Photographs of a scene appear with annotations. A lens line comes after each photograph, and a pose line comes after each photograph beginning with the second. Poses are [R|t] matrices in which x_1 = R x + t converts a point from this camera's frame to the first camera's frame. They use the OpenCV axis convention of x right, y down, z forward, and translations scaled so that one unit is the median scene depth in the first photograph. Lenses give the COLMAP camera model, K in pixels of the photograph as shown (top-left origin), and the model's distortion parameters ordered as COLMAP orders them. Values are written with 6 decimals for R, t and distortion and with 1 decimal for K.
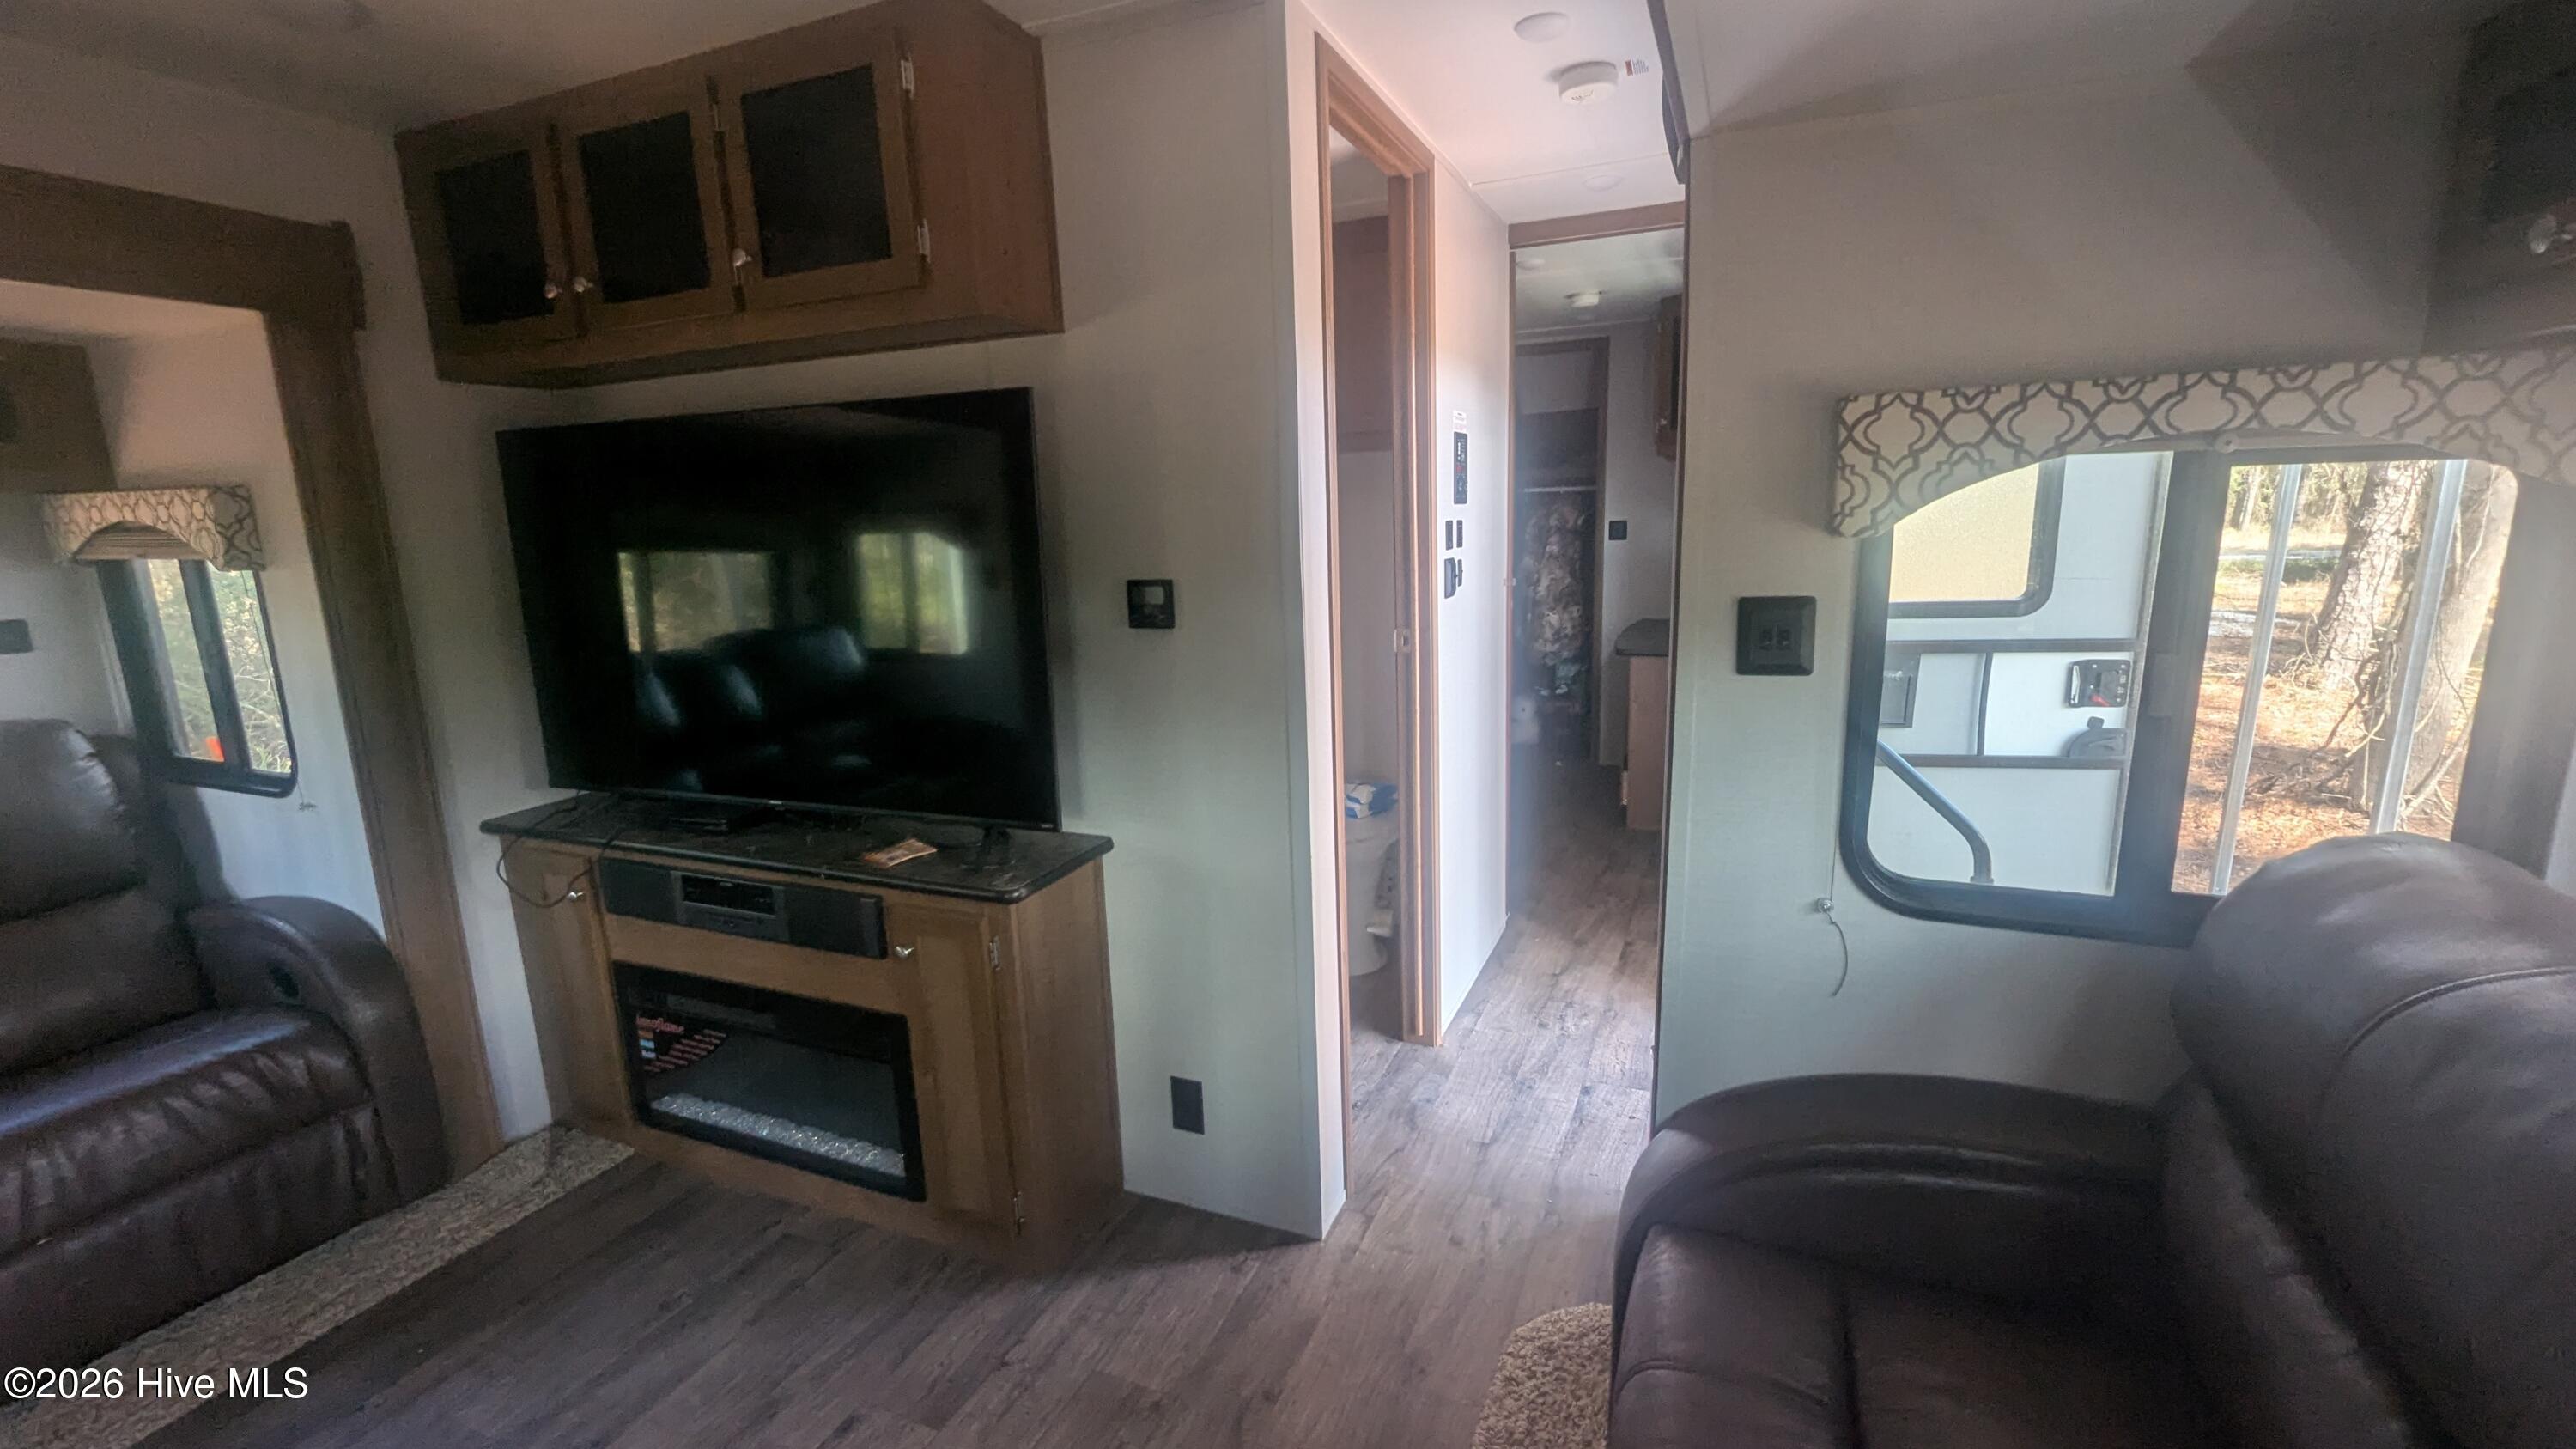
lens RADIAL K [[1084.9, 0, 1291.2], [0, 1084.9, 727.6], [0, 0, 1]] dist [-0.000070, -0.000297]
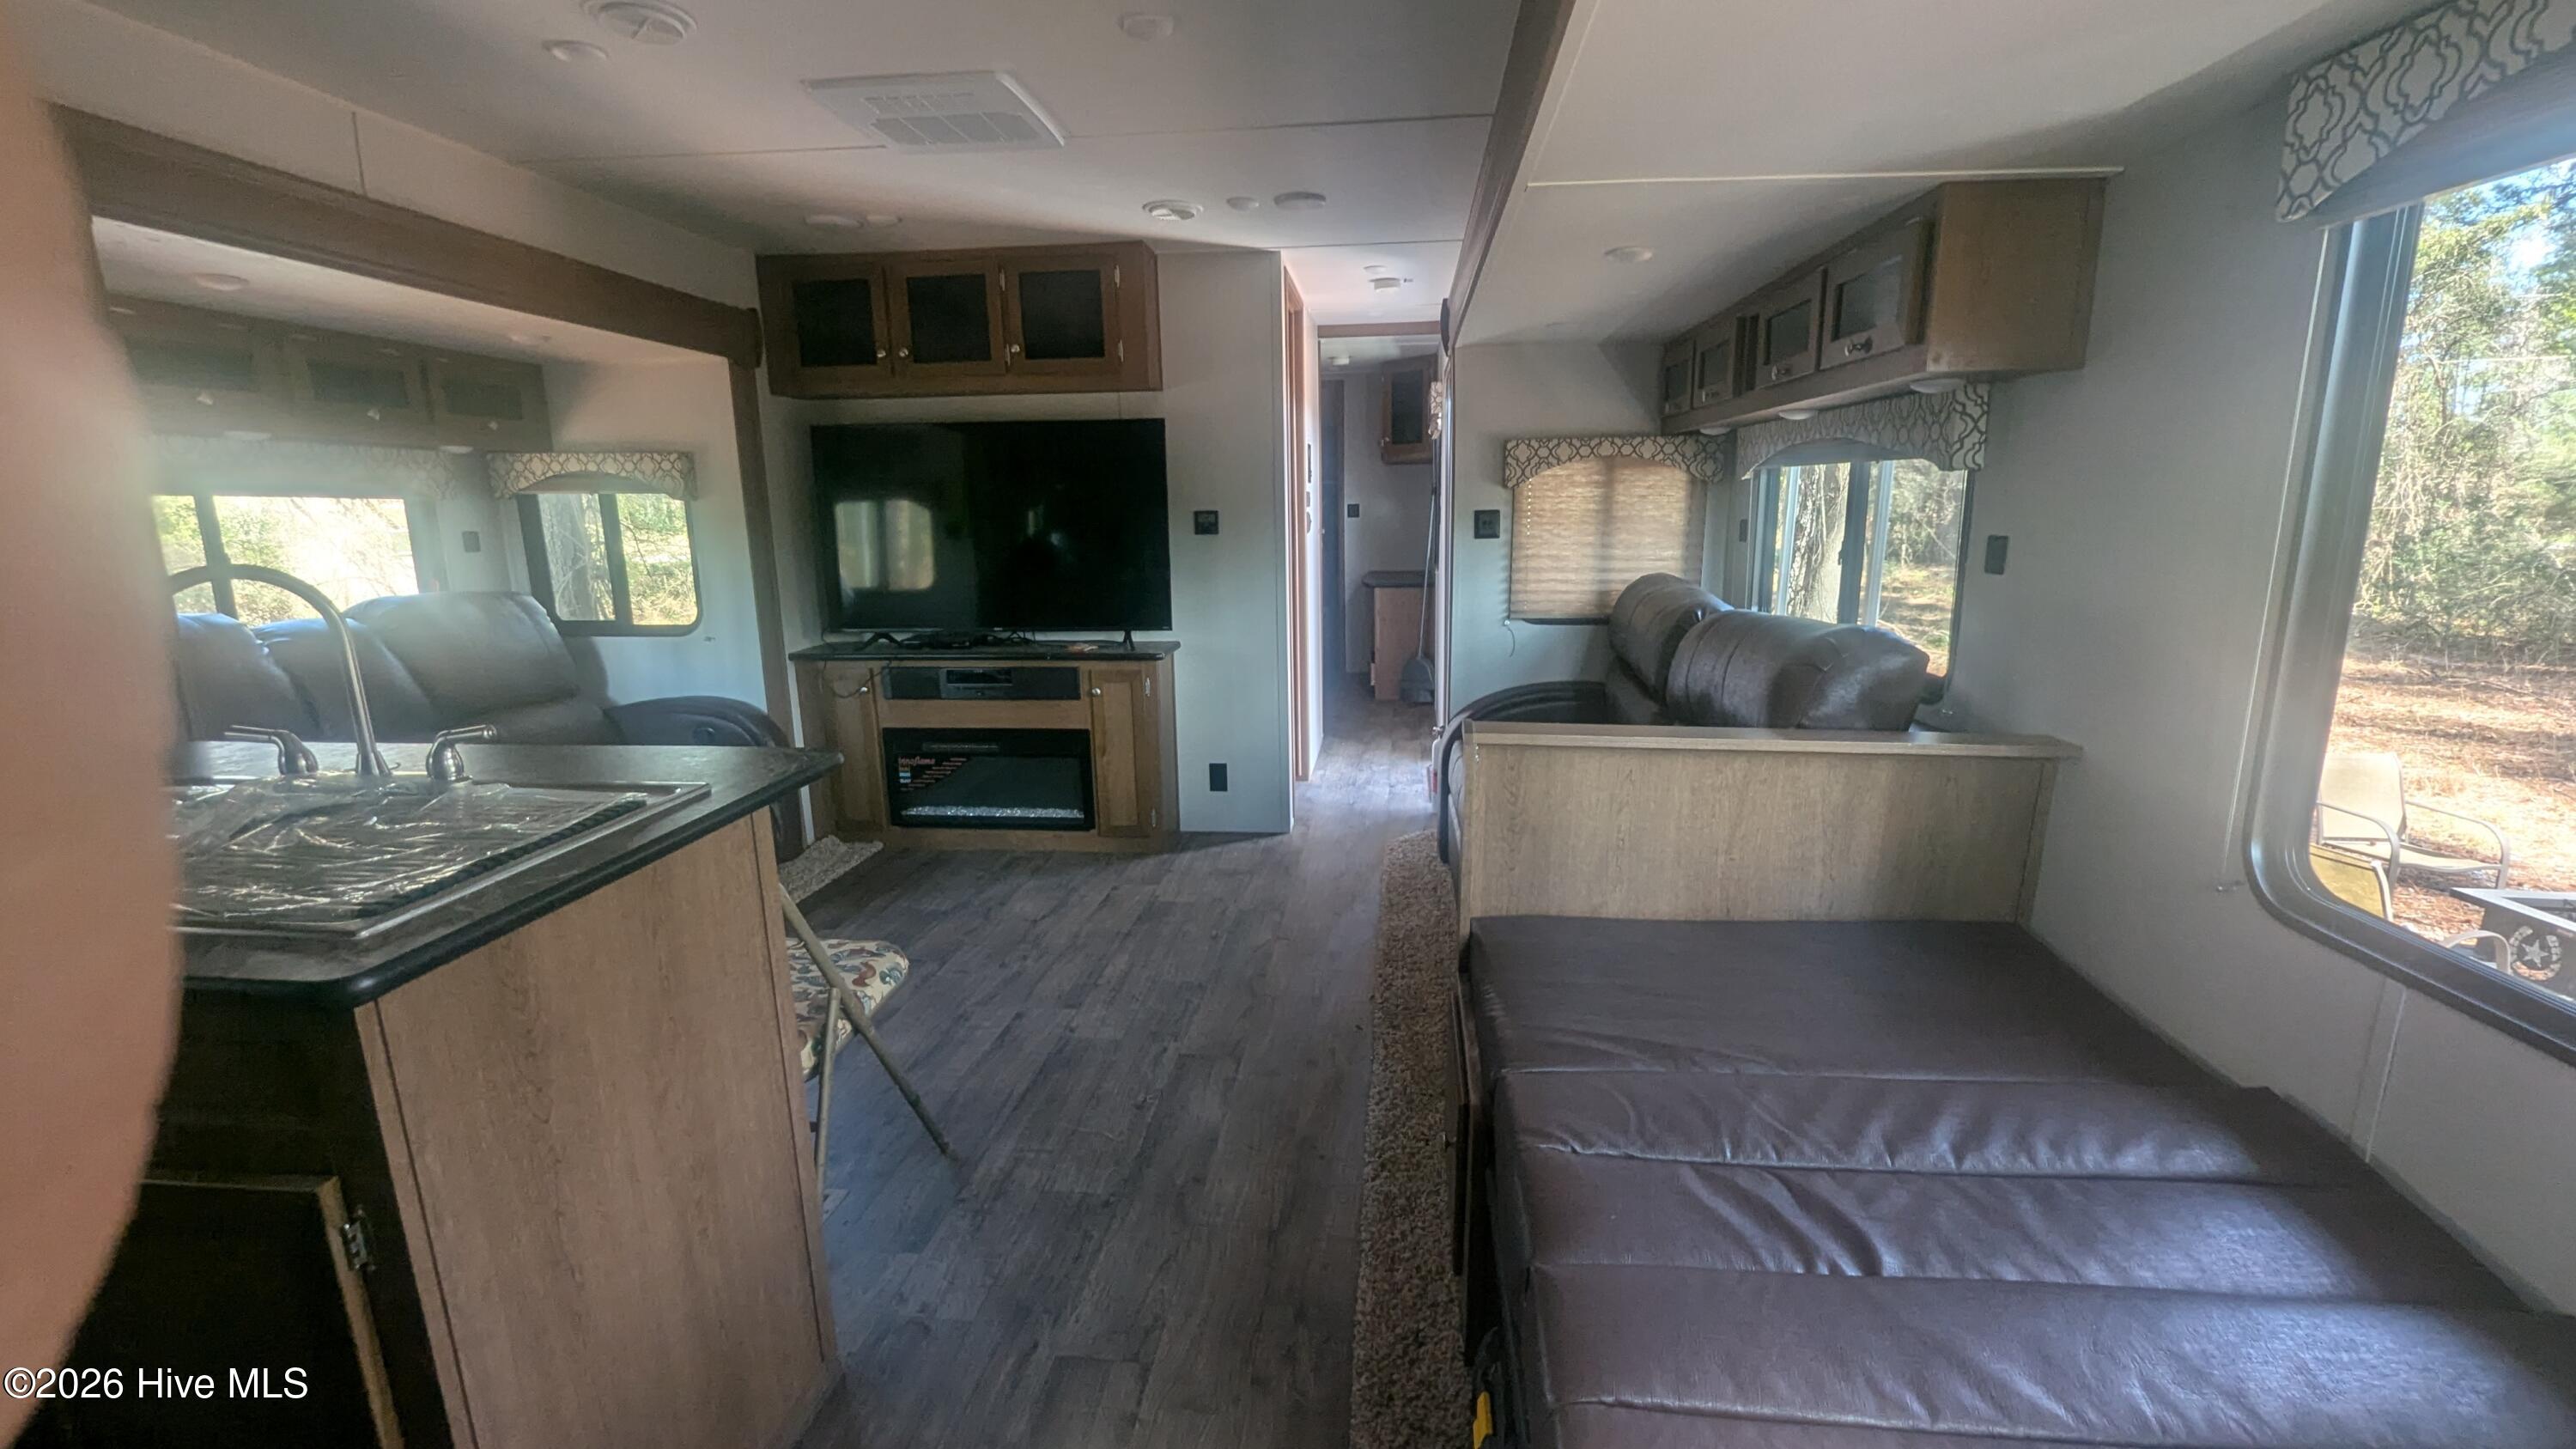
lens RADIAL K [[1084.9, 0, 1291.2], [0, 1084.9, 727.6], [0, 0, 1]] dist [-0.000070, -0.000297]
pose [[0.955829, -0.041941, 0.290915, -0.540491], [0.042524, 0.999086, 0.004319, 0.251440], [-0.290831, 0.008242, 0.956739, -0.944270]]
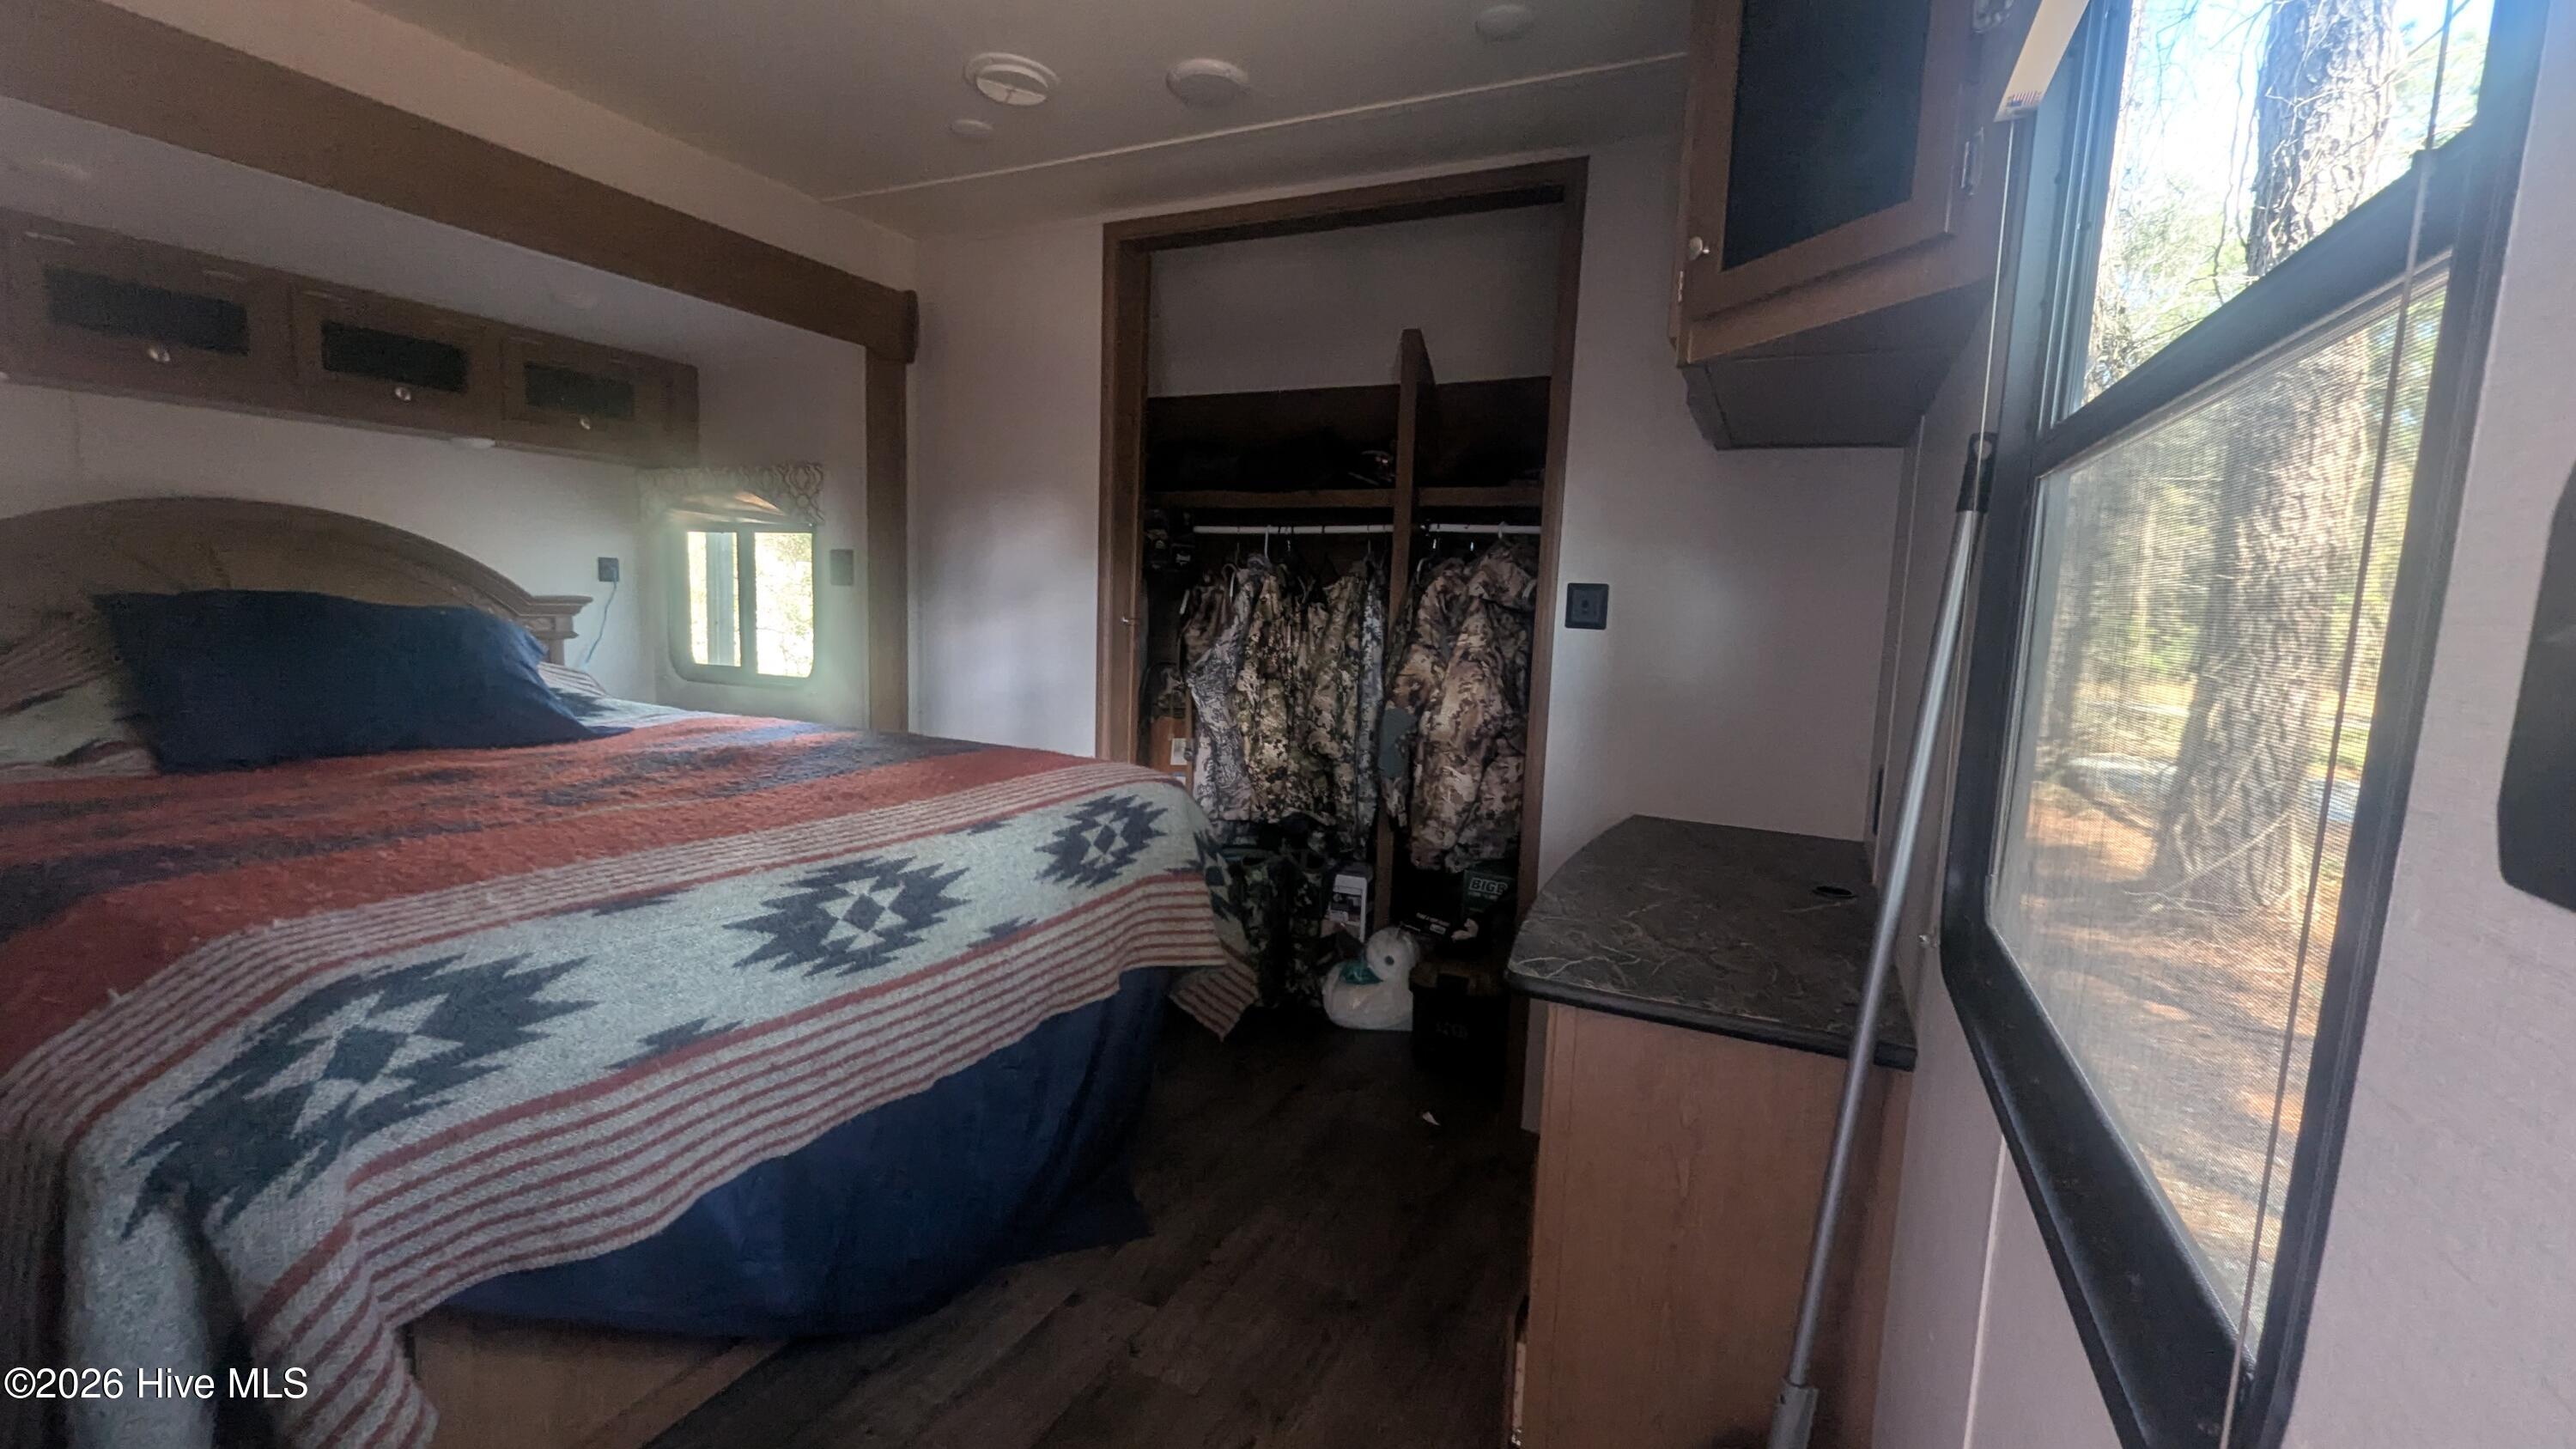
lens RADIAL K [[1084.9, 0, 1291.2], [0, 1084.9, 727.6], [0, 0, 1]] dist [-0.000070, -0.000297]
pose [[0.995530, 0.088471, -0.033068, 0.501487], [-0.090645, 0.993324, -0.071356, -0.232196], [0.026535, 0.074034, 0.996903, 1.423102]]
